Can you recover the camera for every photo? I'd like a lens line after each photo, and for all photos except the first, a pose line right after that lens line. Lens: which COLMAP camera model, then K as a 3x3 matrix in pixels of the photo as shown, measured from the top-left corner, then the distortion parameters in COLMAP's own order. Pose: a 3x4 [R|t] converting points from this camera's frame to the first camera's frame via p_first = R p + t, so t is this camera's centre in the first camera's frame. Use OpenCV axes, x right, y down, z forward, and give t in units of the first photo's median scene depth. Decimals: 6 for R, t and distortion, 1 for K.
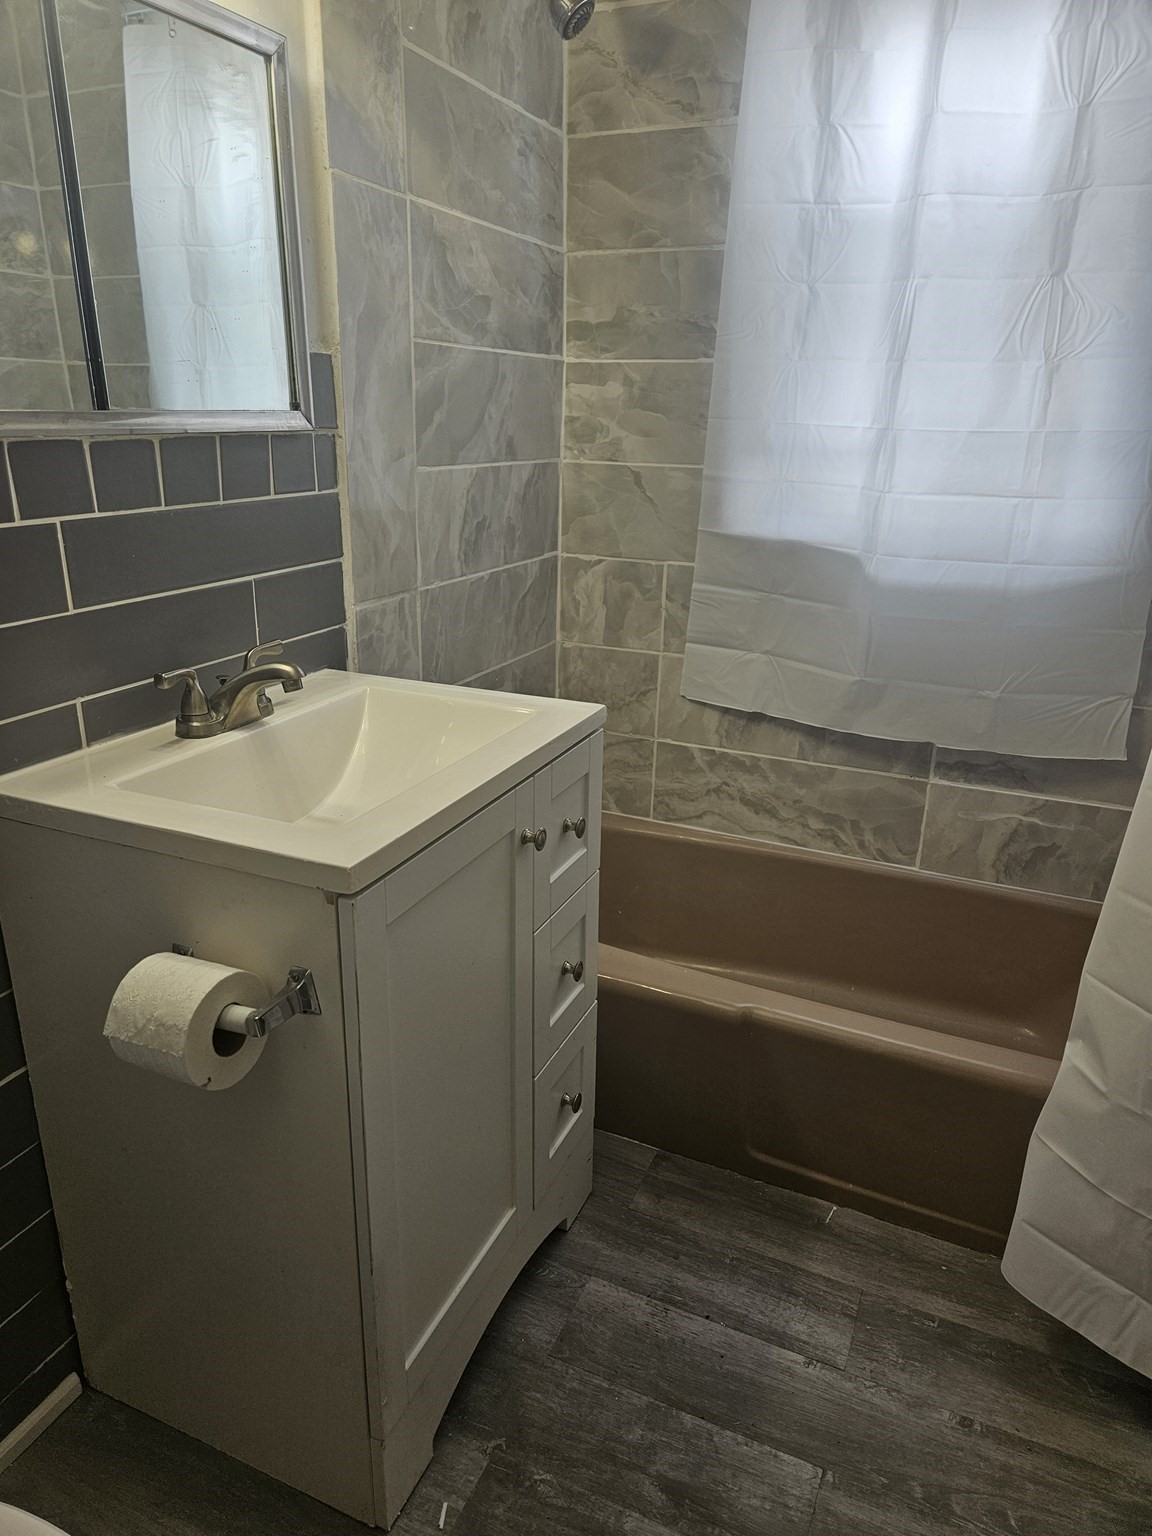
lens RADIAL K [[1018.8, 0, 580.3], [0, 1018.8, 797.7], [0, 0, 1]] dist [0.097732, -0.085117]
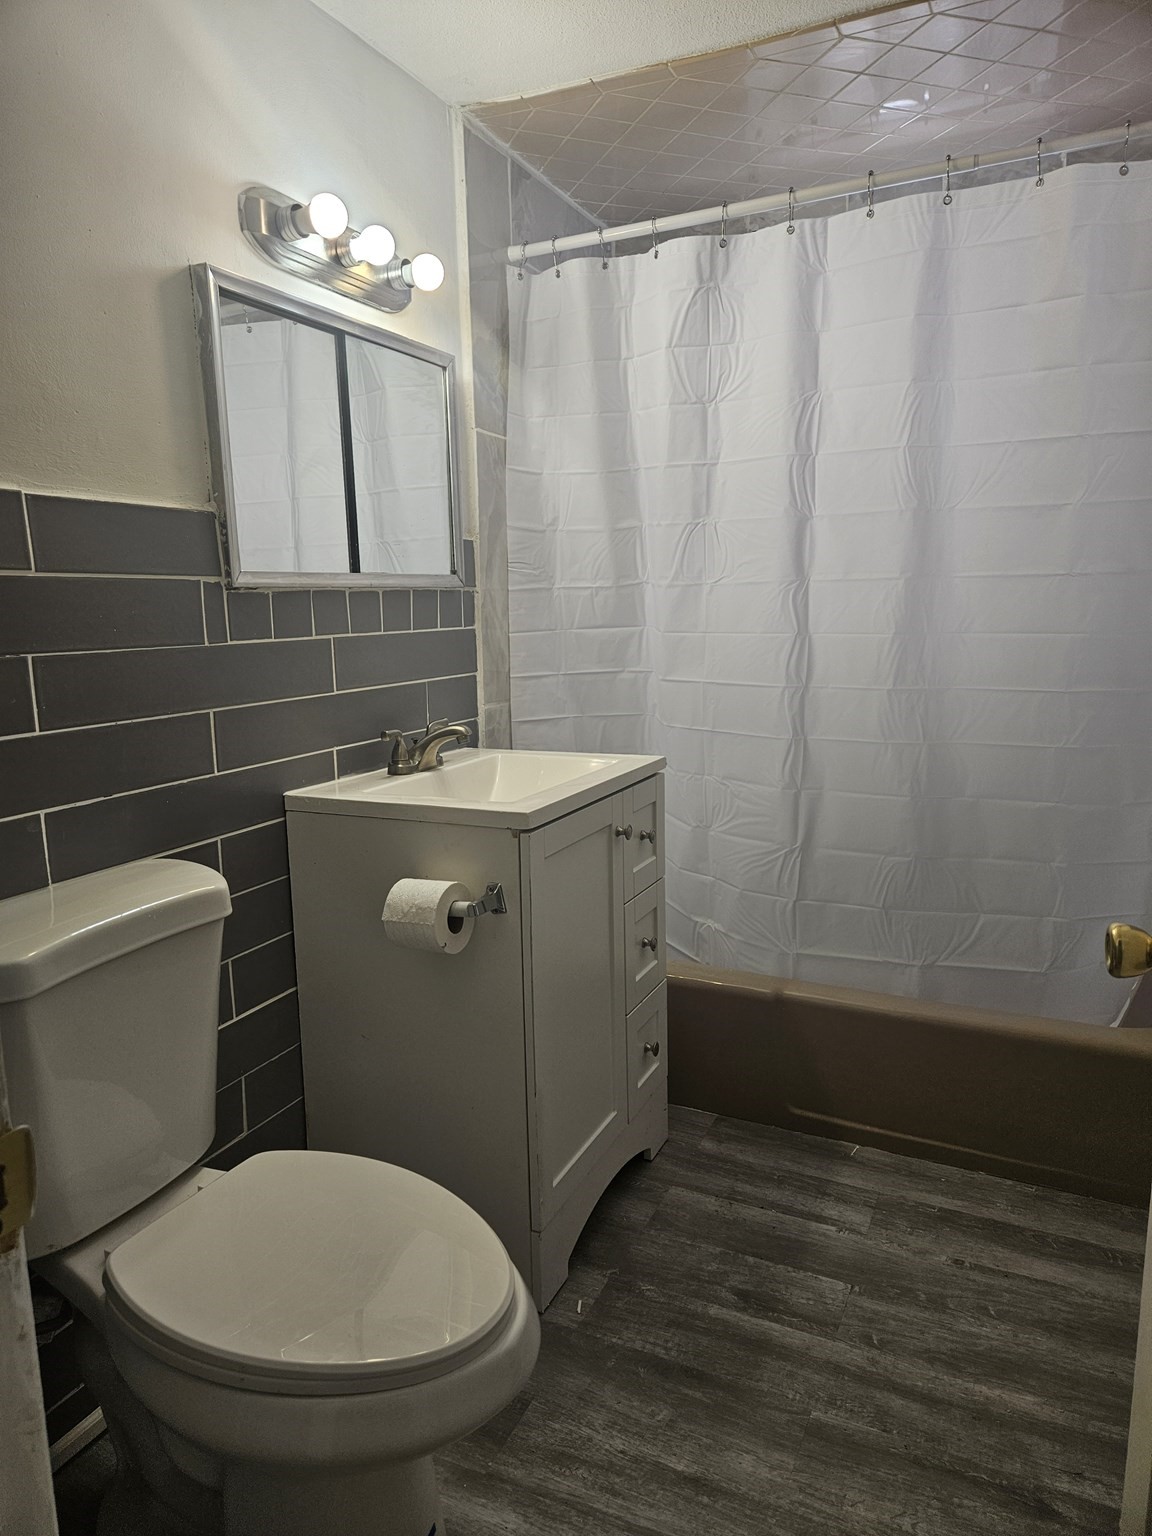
lens RADIAL K [[1018.8, 0, 580.3], [0, 1018.8, 797.7], [0, 0, 1]] dist [0.097732, -0.085117]
pose [[0.999059, -0.033315, -0.027769, -0.058284], [0.027978, 0.984293, -0.174312, 0.217212], [0.033140, 0.173371, 0.984299, -0.420995]]
